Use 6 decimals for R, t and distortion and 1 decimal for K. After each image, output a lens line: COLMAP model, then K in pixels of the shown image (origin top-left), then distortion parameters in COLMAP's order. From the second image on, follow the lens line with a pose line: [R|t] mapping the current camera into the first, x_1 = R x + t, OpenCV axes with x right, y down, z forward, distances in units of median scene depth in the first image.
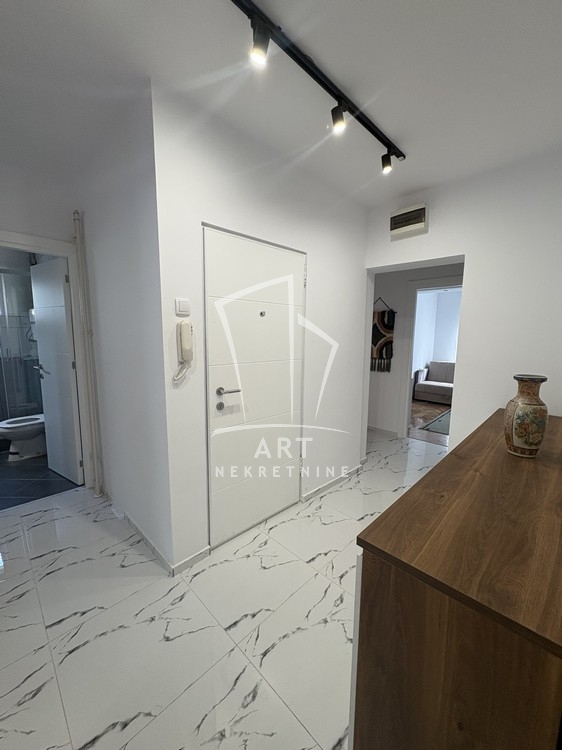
lens RADIAL K [[298.7, 0, 280.6], [0, 298.7, 375.7], [0, 0, 1]] dist [0.000061, -0.000097]
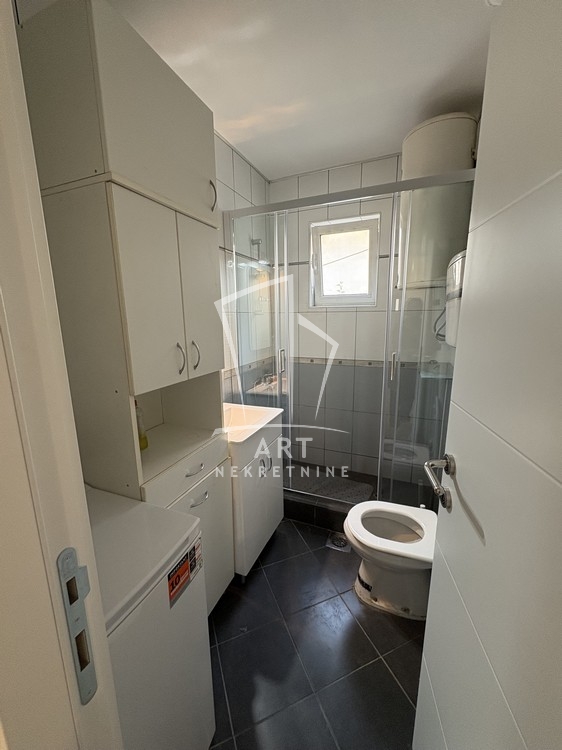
lens RADIAL K [[298.7, 0, 281.5], [0, 298.7, 373.4], [0, 0, 1]] dist [0.000061, -0.000097]
pose [[0.366814, 0.165188, -0.915511, -0.552992], [-0.110134, 0.984899, 0.133581, -0.106239], [0.923752, 0.051830, 0.379467, 0.670846]]
